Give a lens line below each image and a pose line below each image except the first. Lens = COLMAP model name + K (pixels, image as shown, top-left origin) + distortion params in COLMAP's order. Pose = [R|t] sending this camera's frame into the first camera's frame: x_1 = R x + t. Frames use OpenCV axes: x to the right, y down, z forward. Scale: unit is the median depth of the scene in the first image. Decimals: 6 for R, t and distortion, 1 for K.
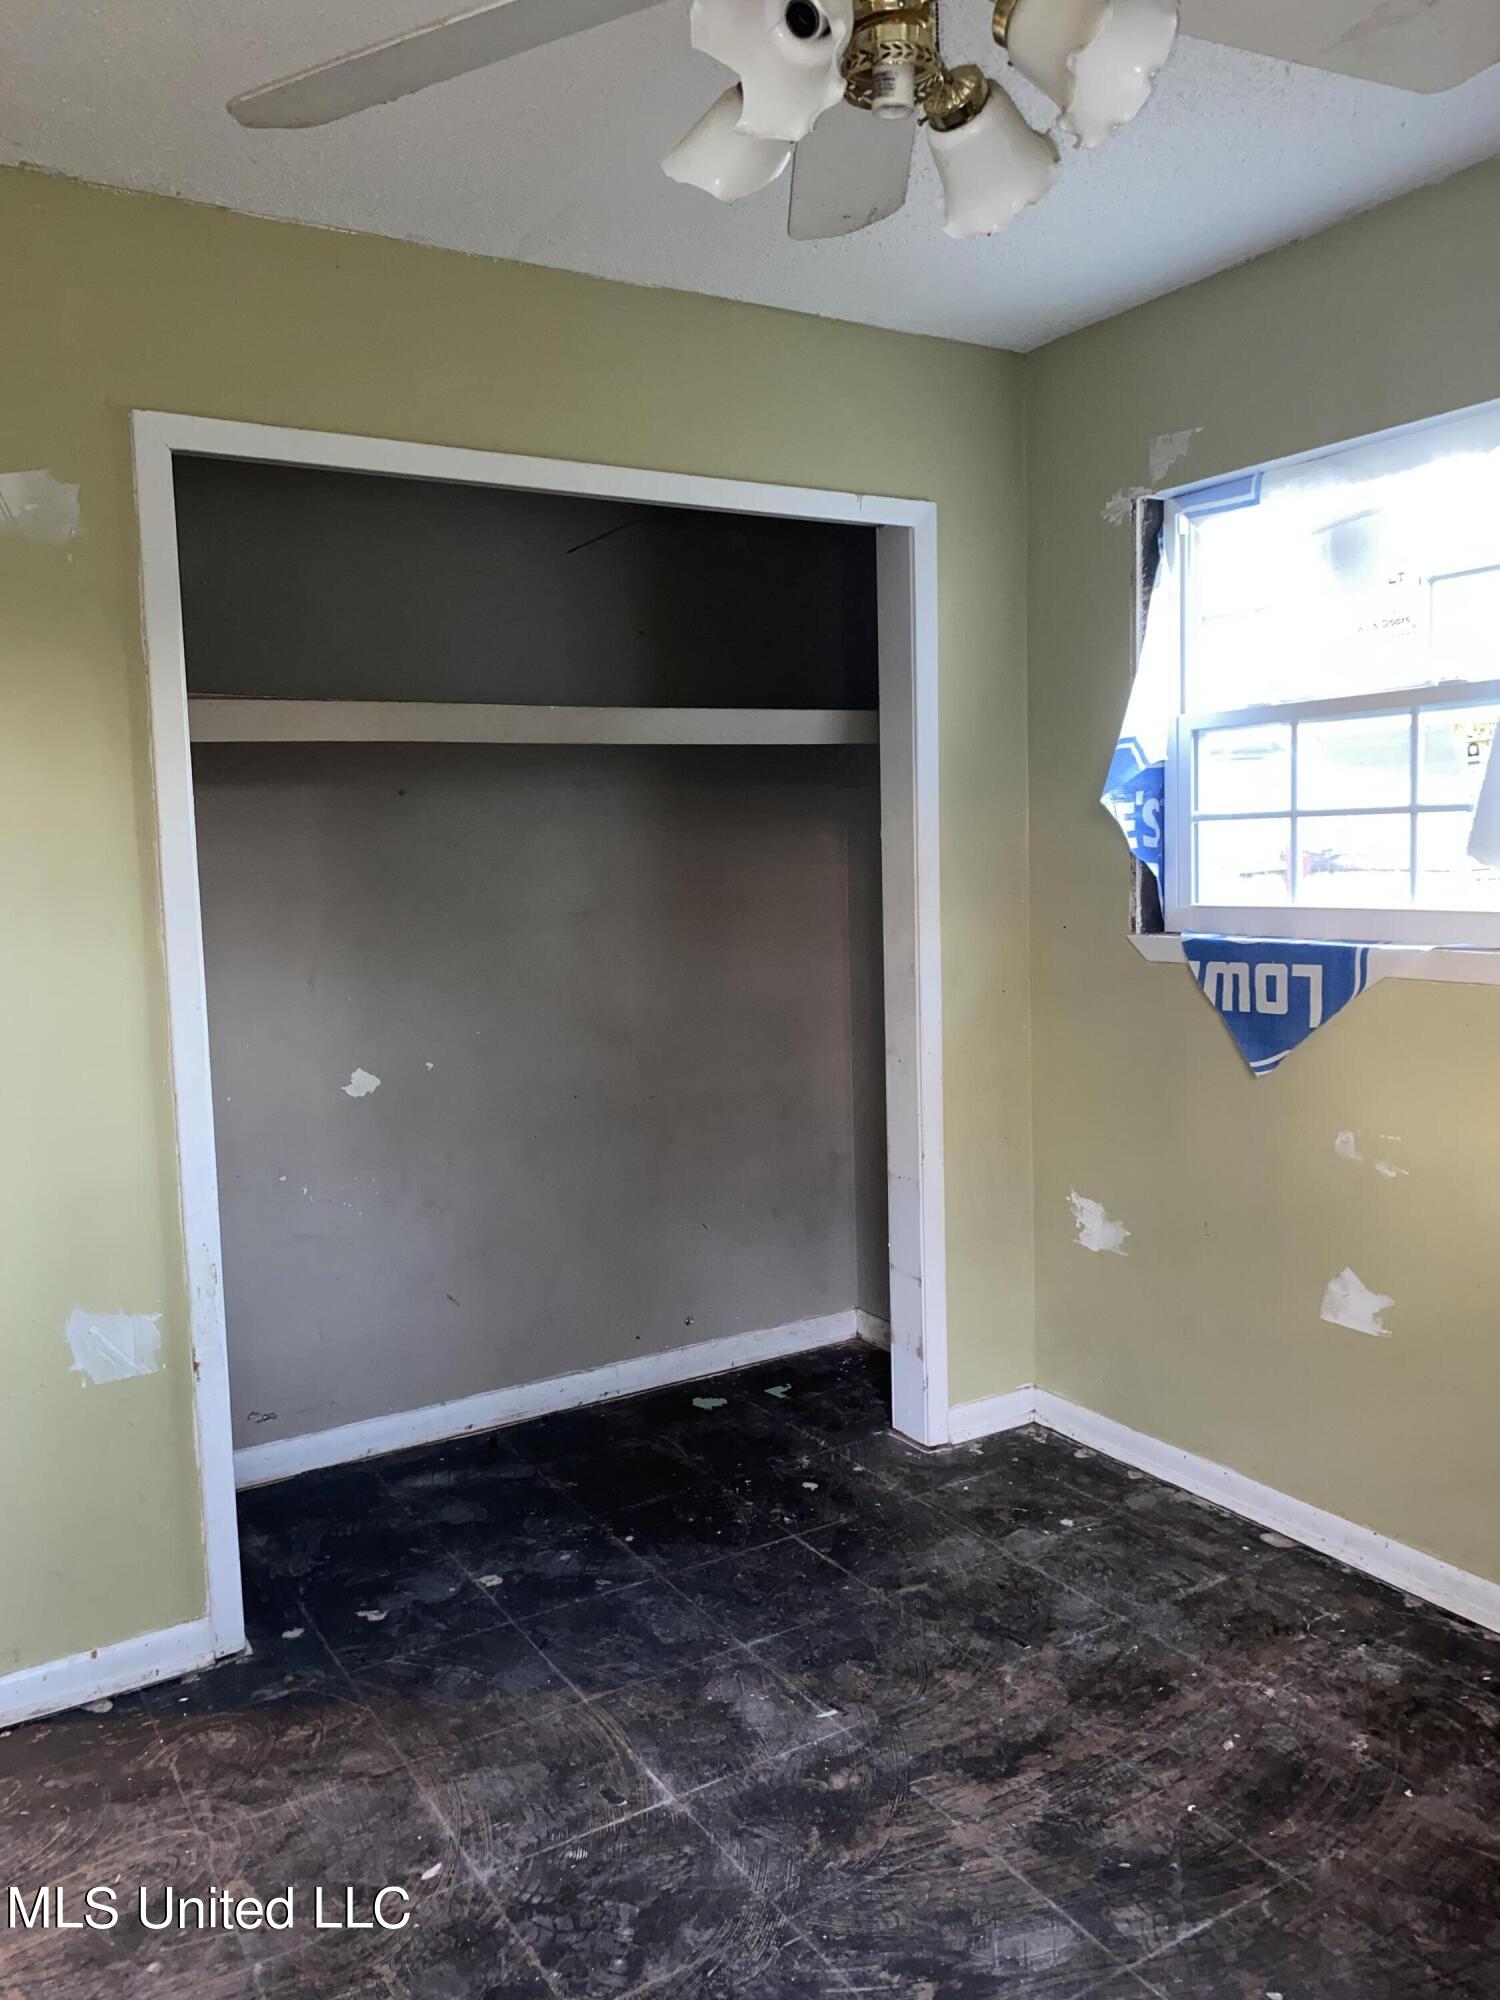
lens RADIAL K [[1516.0, 0, 750.0], [0, 1516.0, 1000.0], [0, 0, 1]] dist [0.005625, 0.001703]
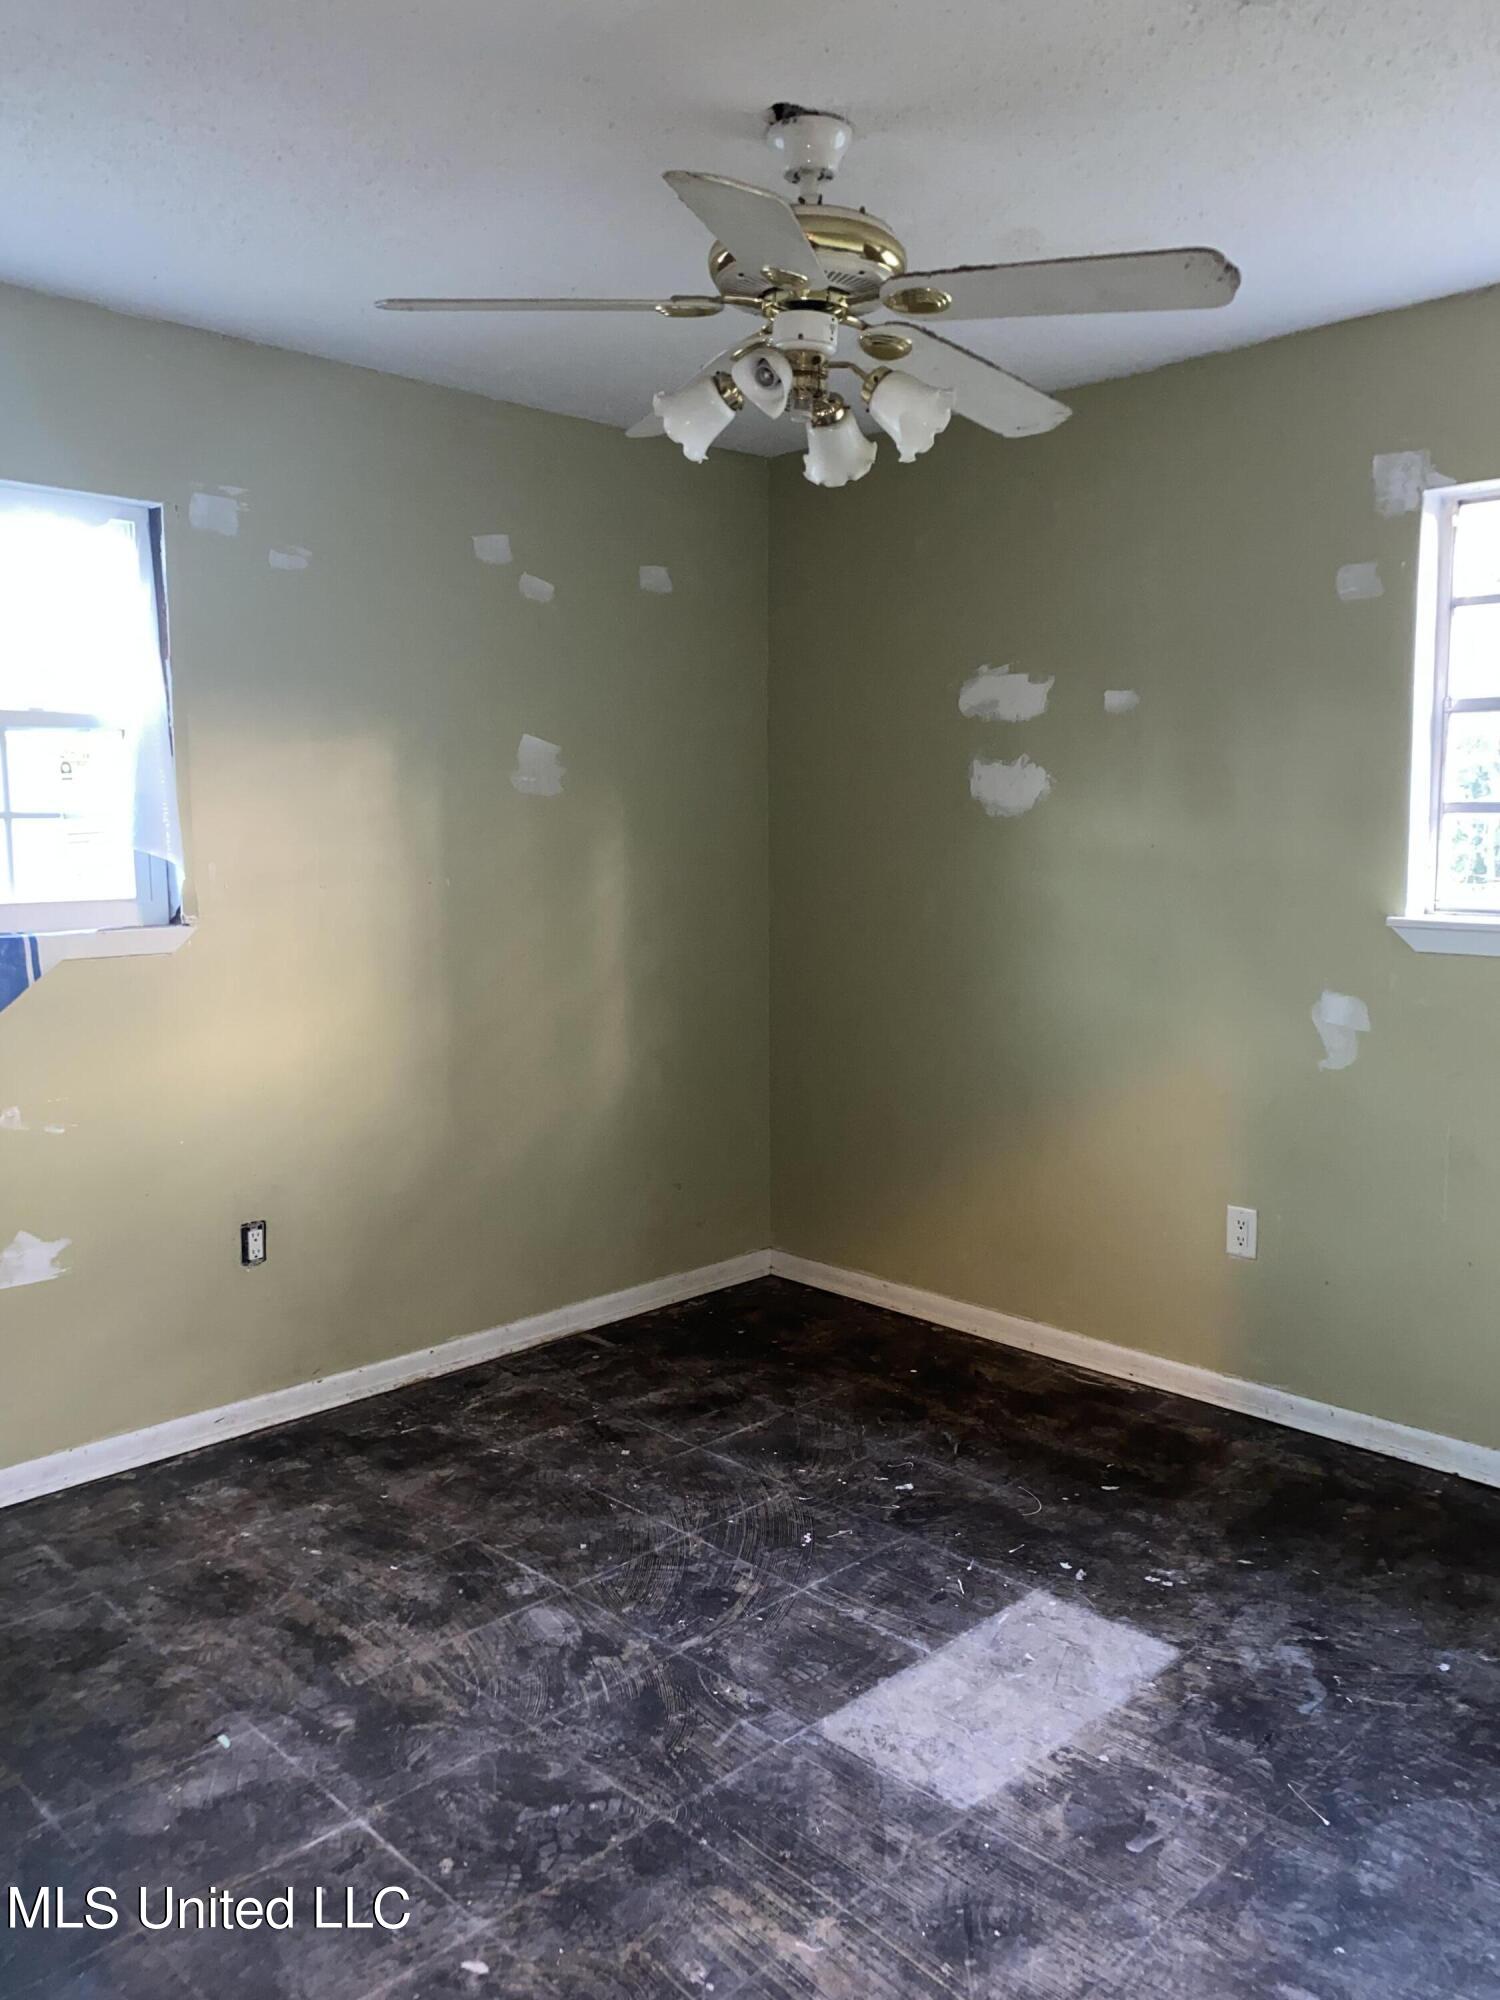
lens RADIAL K [[1516.0, 0, 750.0], [0, 1516.0, 1000.0], [0, 0, 1]] dist [0.005625, 0.001703]
pose [[-0.220963, -0.082613, 0.971777, -0.961363], [0.115638, 0.987158, 0.110214, -0.060158], [-0.968402, 0.136727, -0.208572, 0.859128]]
